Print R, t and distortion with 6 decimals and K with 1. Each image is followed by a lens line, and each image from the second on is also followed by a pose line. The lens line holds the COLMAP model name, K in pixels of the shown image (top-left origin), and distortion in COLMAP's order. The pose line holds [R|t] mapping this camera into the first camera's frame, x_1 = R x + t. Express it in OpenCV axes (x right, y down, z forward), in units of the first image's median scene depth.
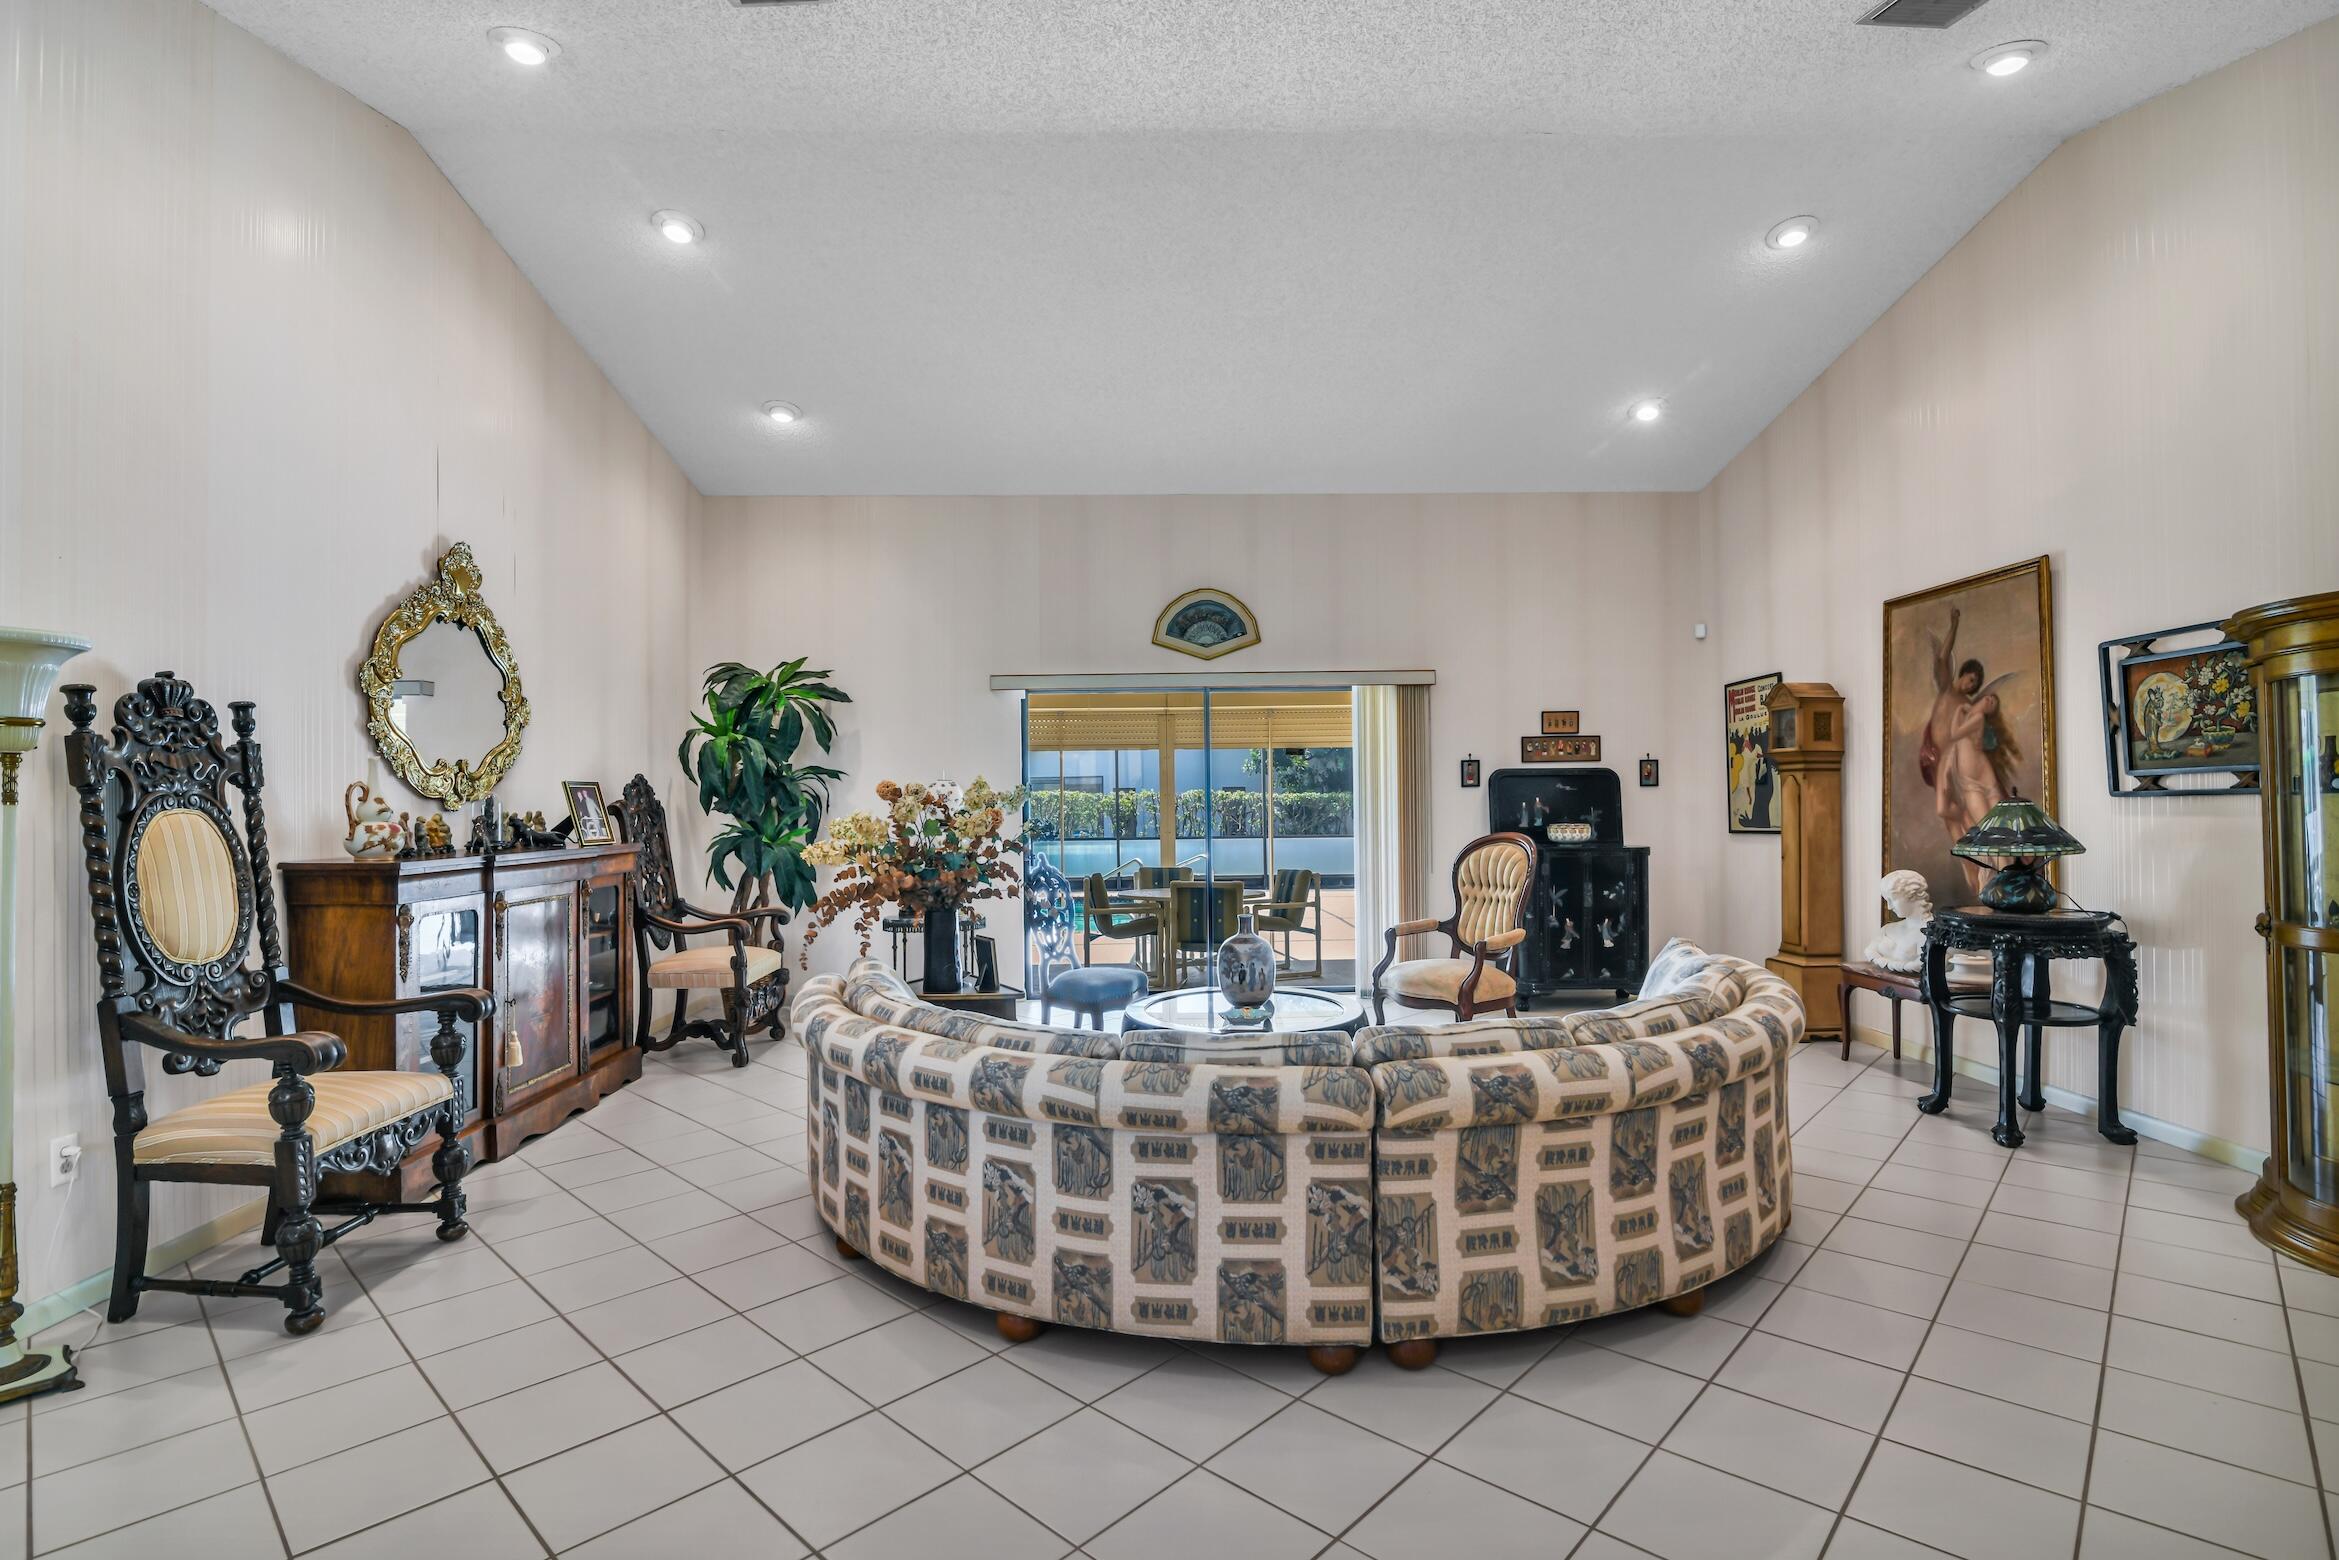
lens RADIAL K [[1098.1, 0, 1165.3], [0, 1098.1, 787.2], [0, 0, 1]] dist [-0.015533, -0.000243]
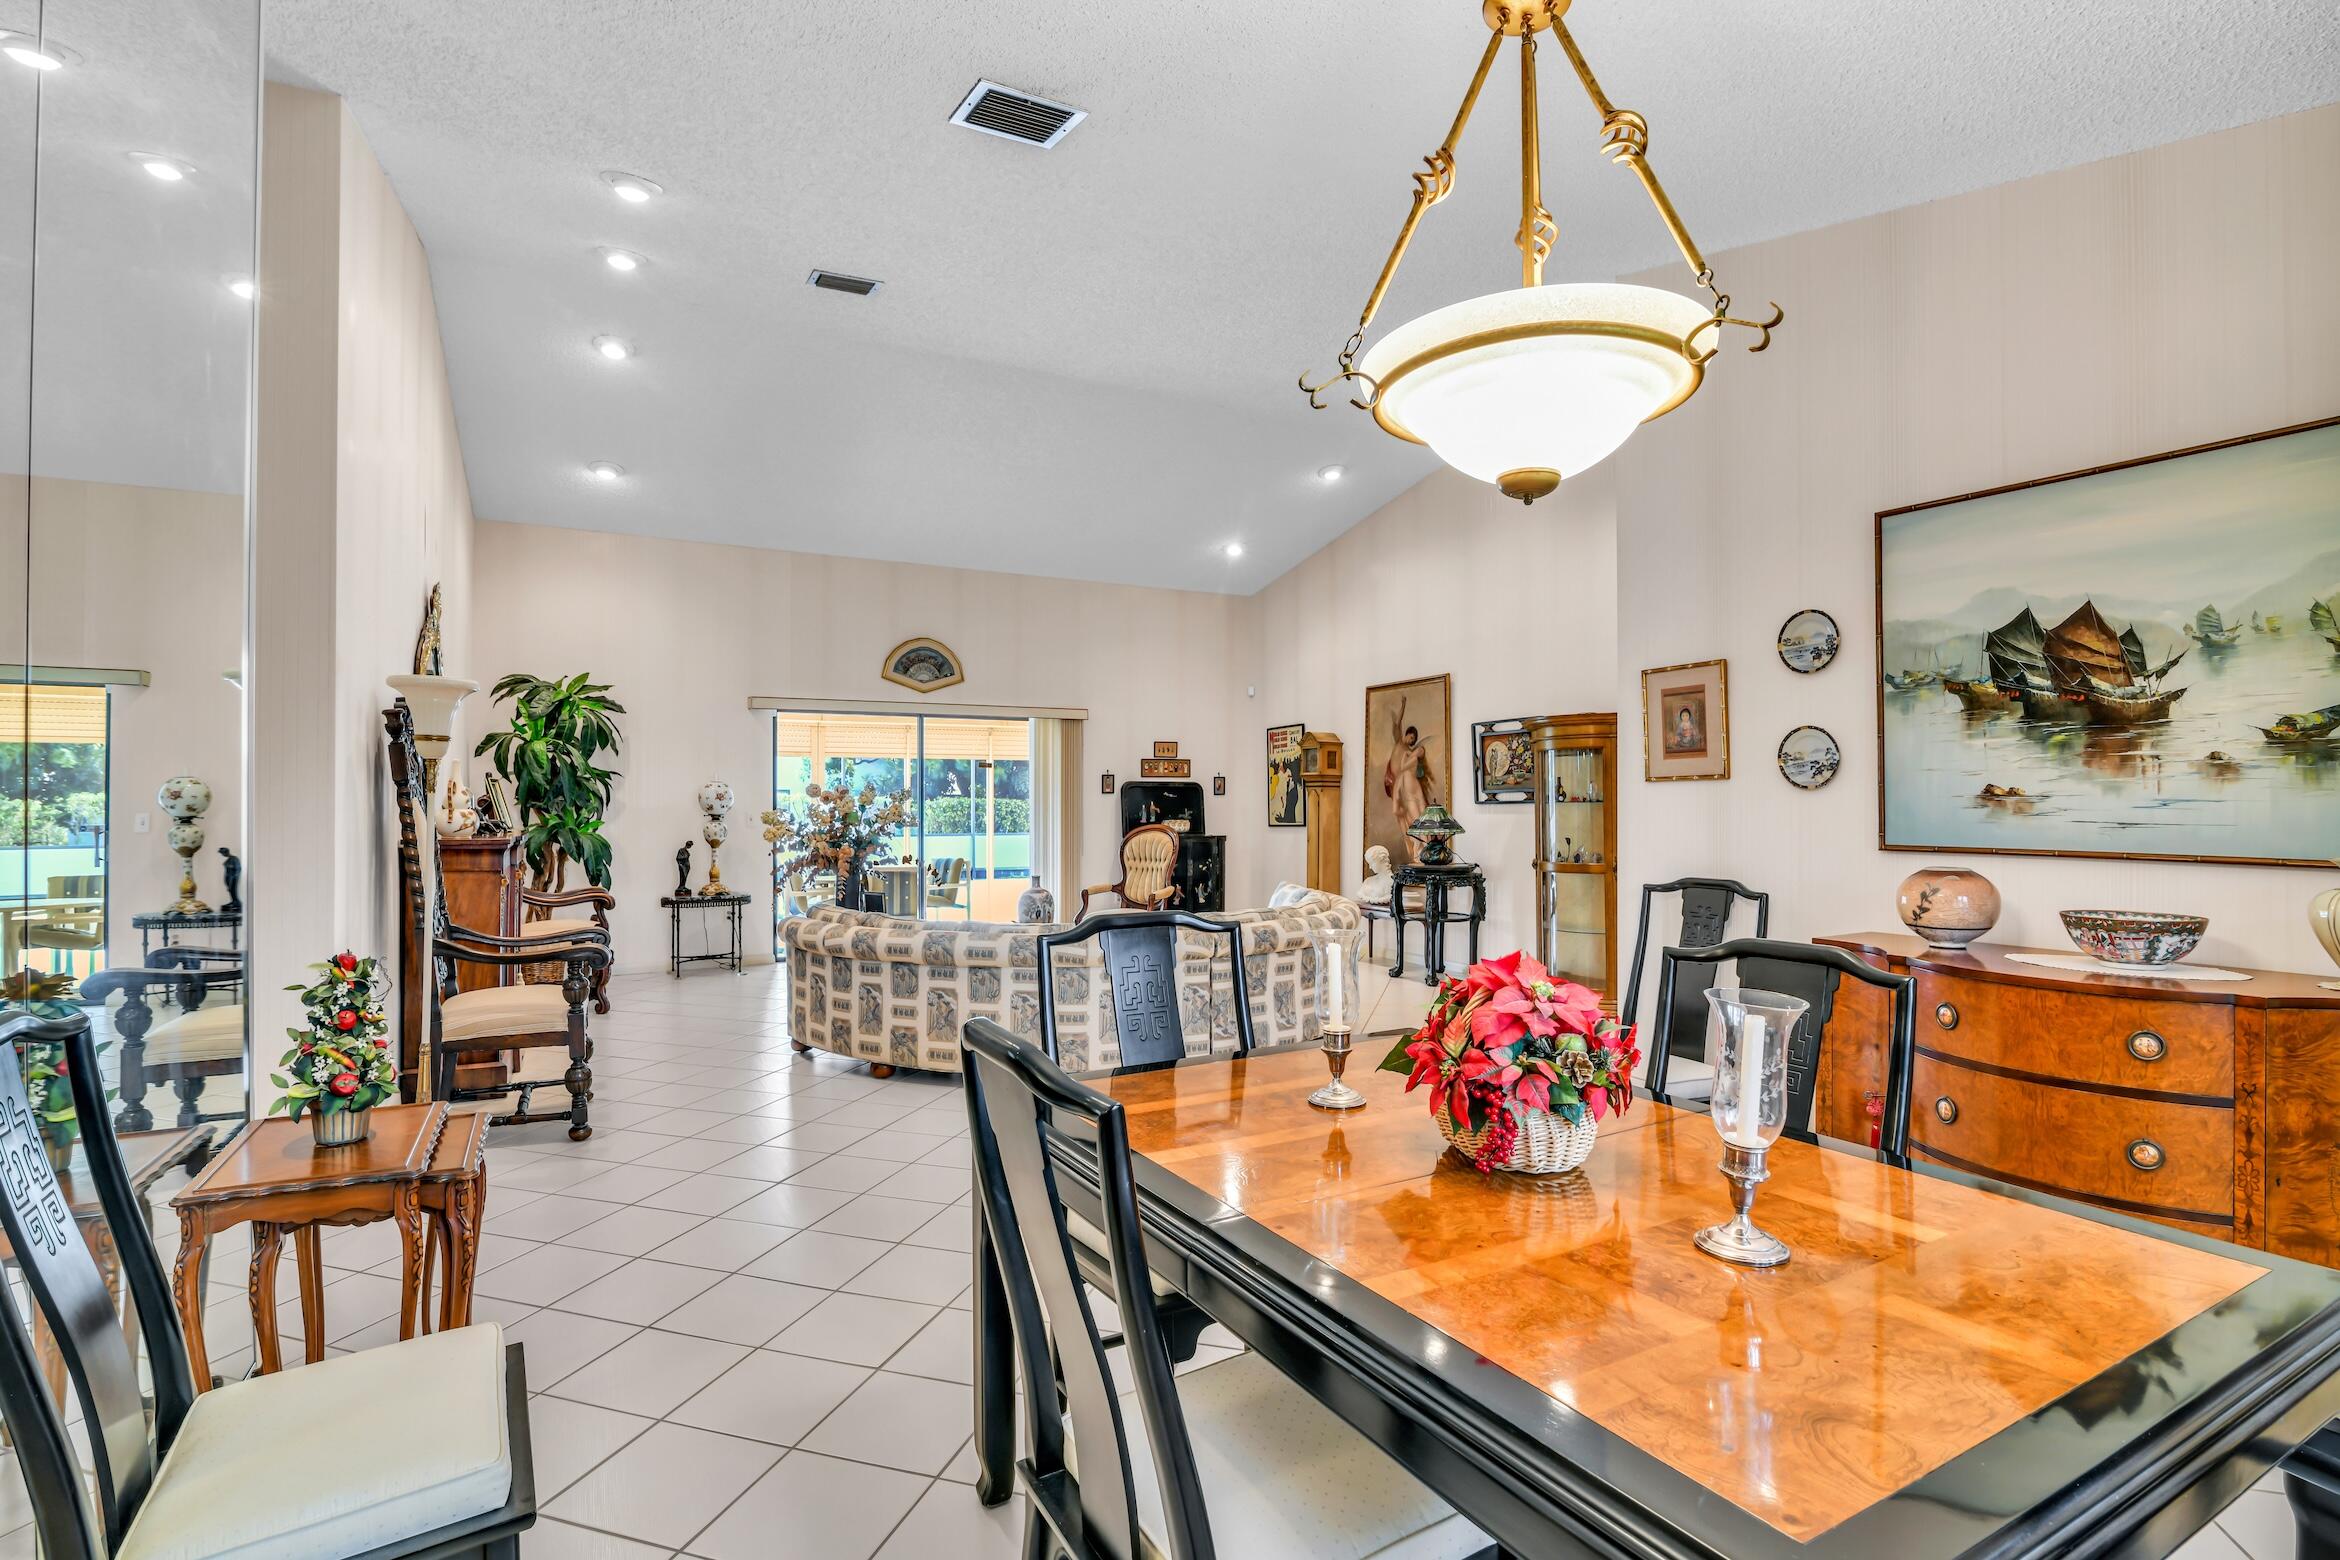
lens RADIAL K [[1099.3, 0, 1164.0], [0, 1099.3, 794.4], [0, 0, 1]] dist [-0.015033, -0.000617]
pose [[0.893614, 0.013963, 0.448620, -0.417663], [-0.014884, 0.999888, -0.001474, 0.002367], [-0.448590, -0.005360, 0.893722, -0.415170]]
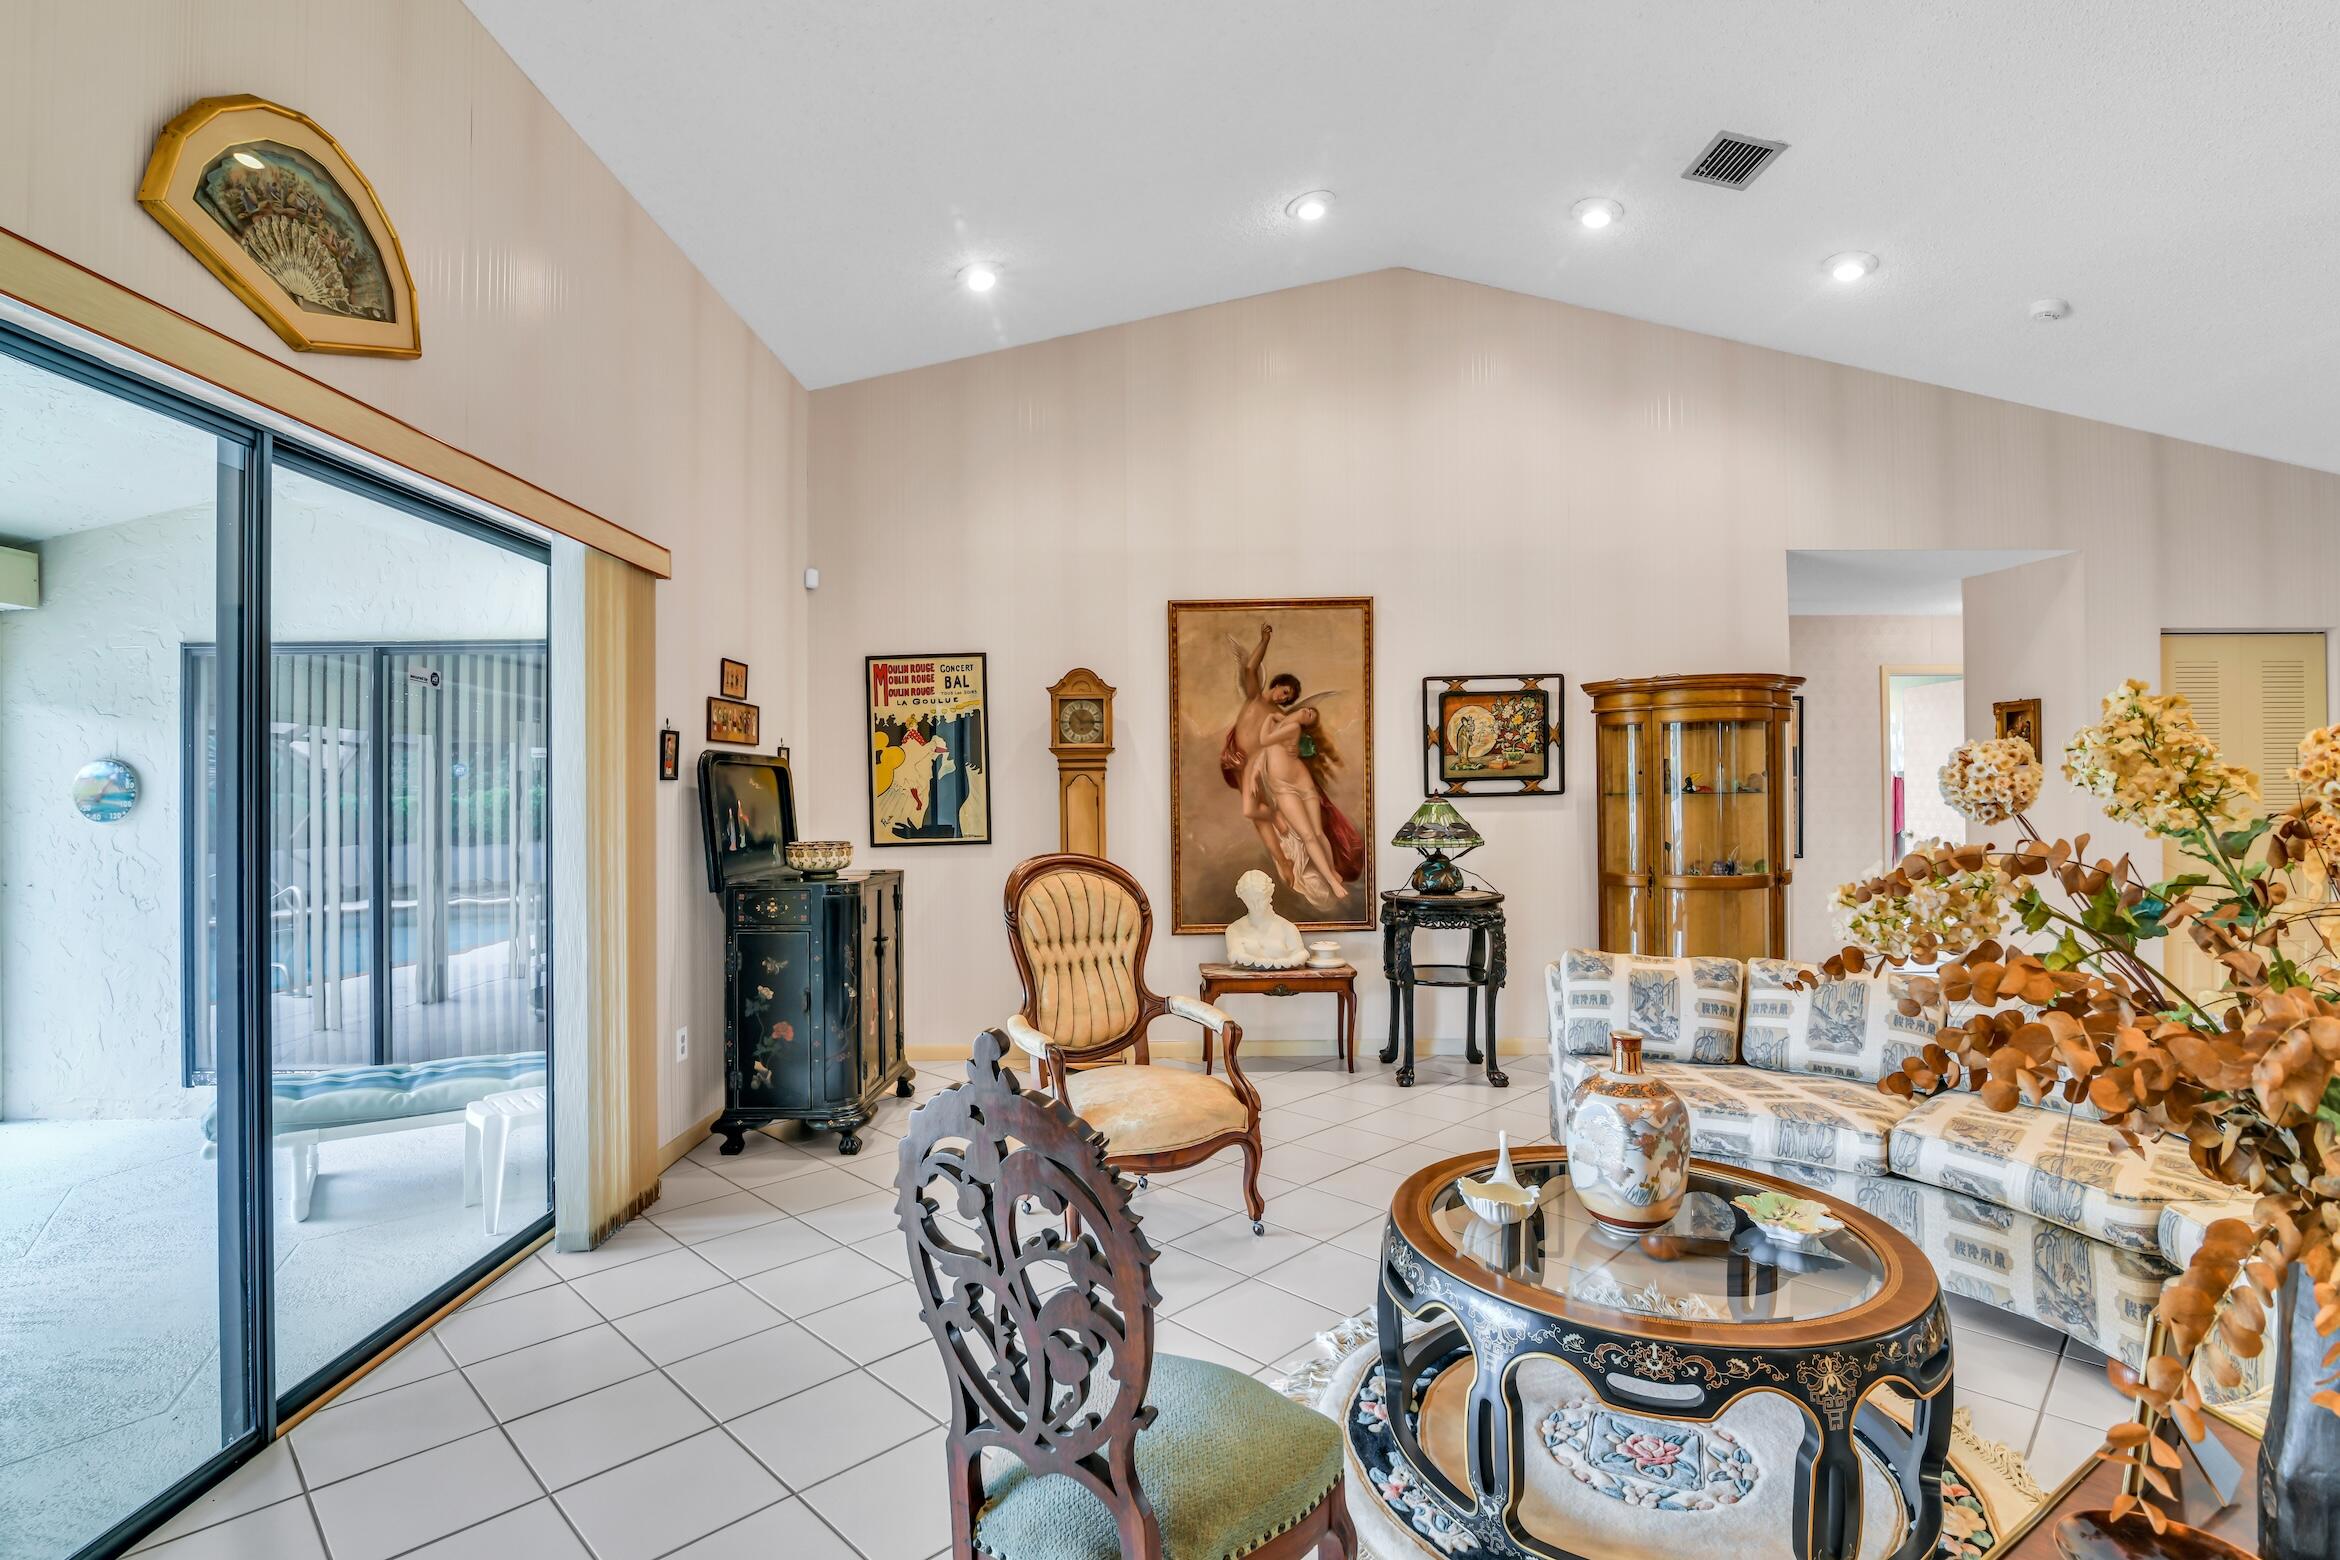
lens RADIAL K [[1108.8, 0, 1156.1], [0, 1108.8, 796.6], [0, 0, 1]] dist [-0.010012, -0.000682]
pose [[0.032393, 0.007218, 0.999449, -0.379404], [-0.004396, 0.999965, -0.007079, 0.015268], [-0.999466, -0.004165, 0.032423, 1.083760]]
